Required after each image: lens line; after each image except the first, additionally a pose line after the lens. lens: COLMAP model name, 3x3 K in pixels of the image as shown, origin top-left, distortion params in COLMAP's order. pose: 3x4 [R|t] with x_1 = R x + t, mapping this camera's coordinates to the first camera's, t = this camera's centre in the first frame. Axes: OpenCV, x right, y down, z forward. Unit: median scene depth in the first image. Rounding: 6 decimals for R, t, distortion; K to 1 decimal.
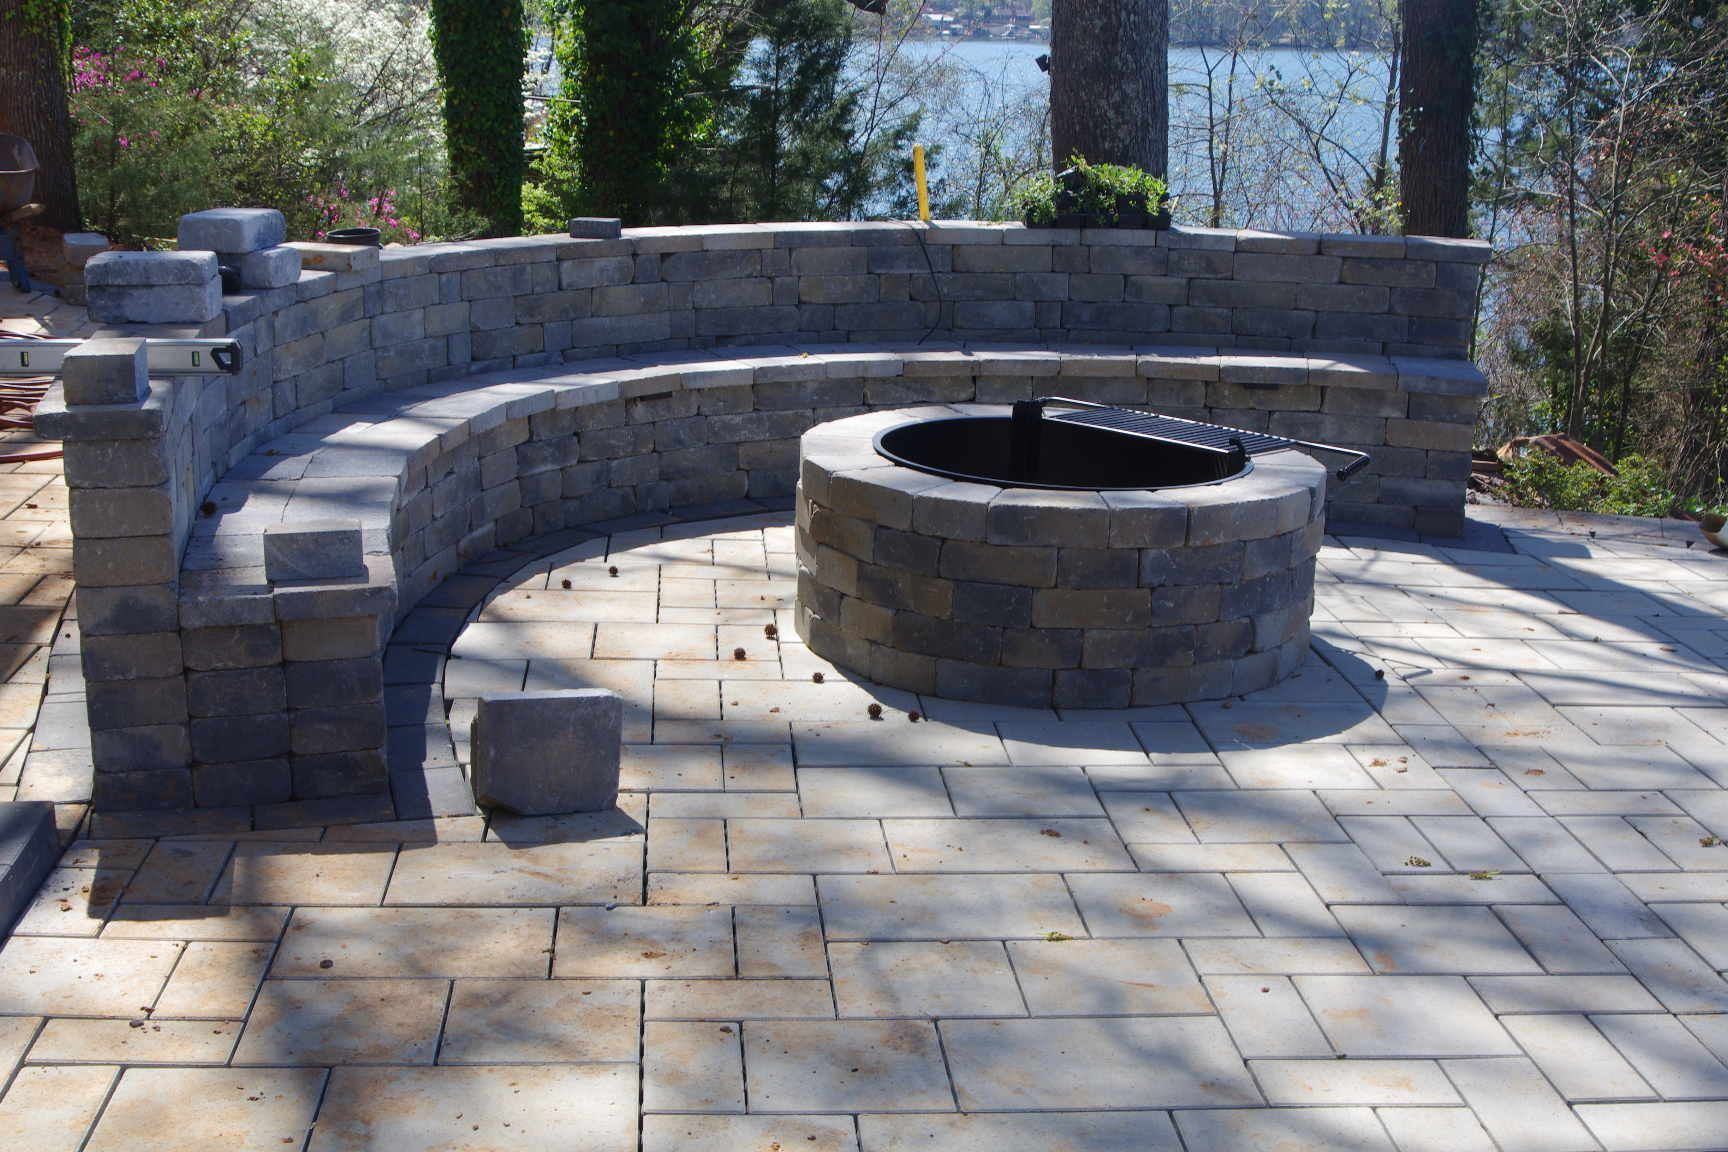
lens RADIAL K [[2071.7, 0, 980.3], [0, 2071.7, 576.6], [0, 0, 1]] dist [-0.113411, -0.015096]
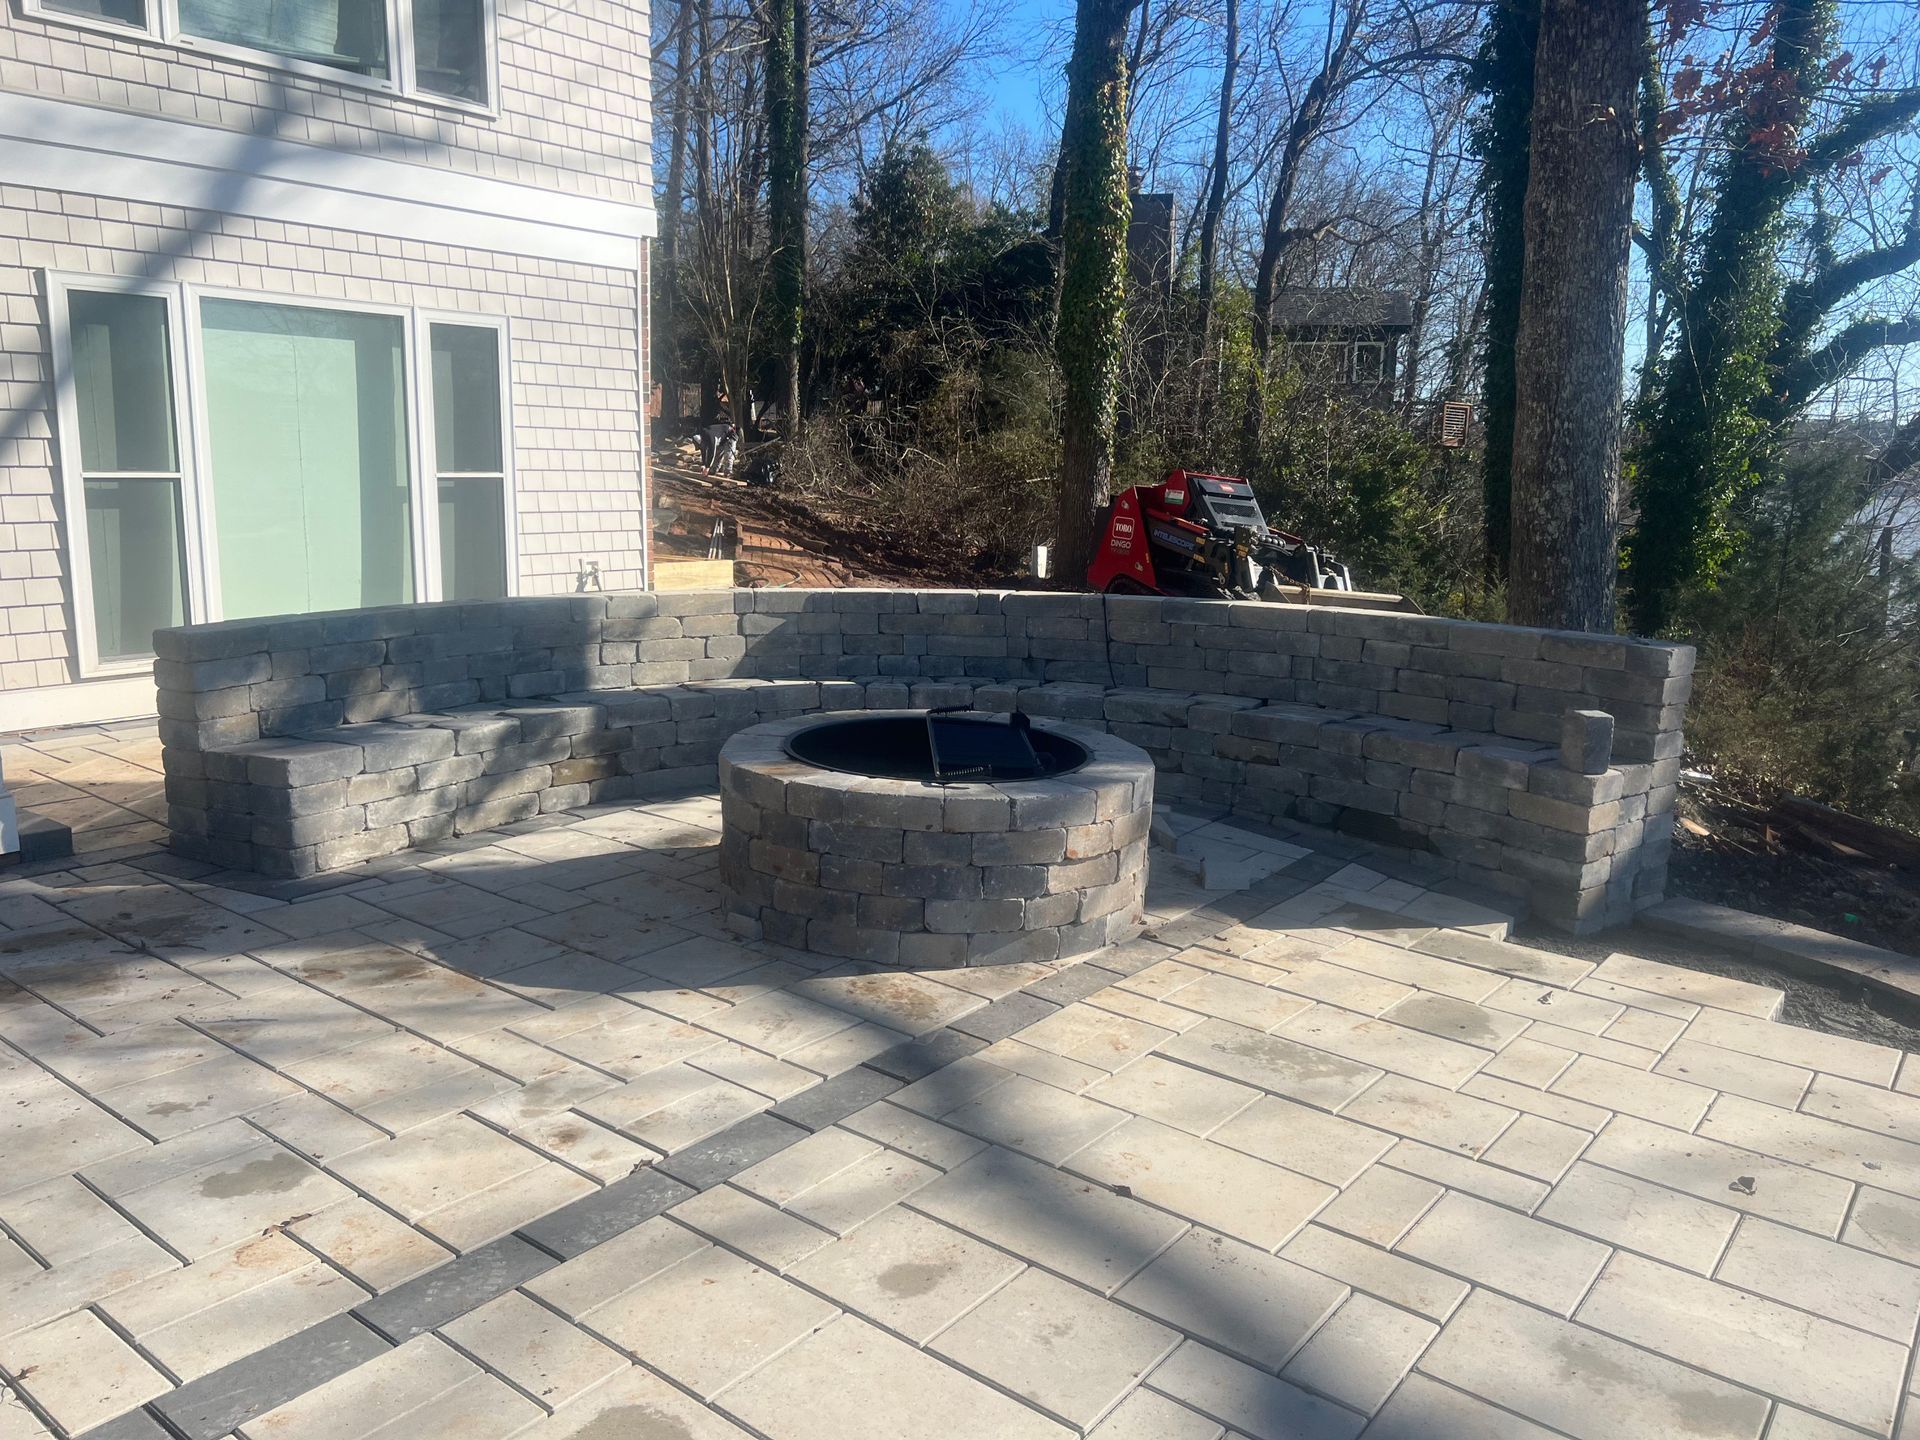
lens RADIAL K [[1398.2, 0, 963.3], [0, 1398.2, 714.3], [0, 0, 1]] dist [0.179205, -0.492445]
pose [[0.744958, 0.110854, -0.657836, 0.444094], [-0.177267, 0.983540, -0.035004, -0.039799], [0.643128, 0.142689, 0.752347, 0.285366]]
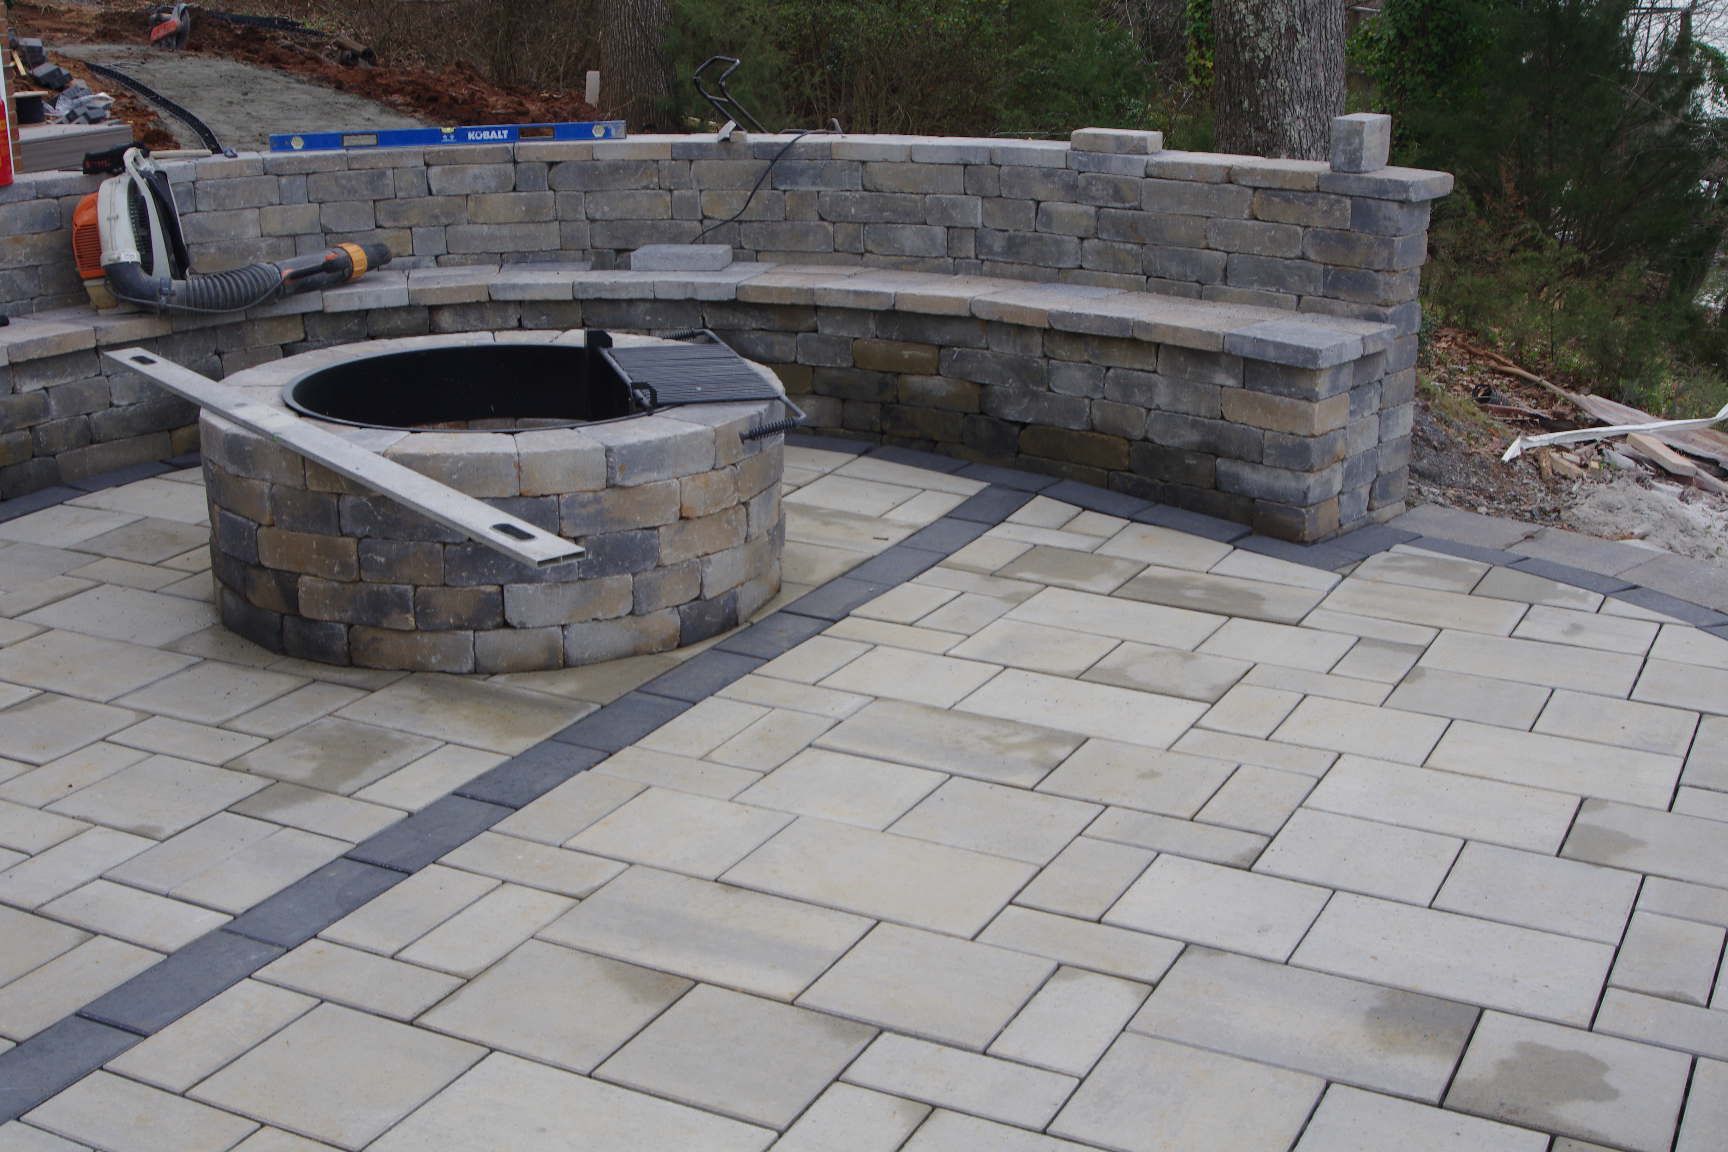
lens RADIAL K [[2100.6, 0, 863.6], [0, 2100.6, 549.3], [0, 0, 1]] dist [-0.133014, 0.020461]
pose [[0.860697, 0.115661, -0.495806, 0.479624], [-0.104947, 0.993244, 0.049521, -0.038177], [0.498184, 0.009411, 0.867020, 0.213771]]
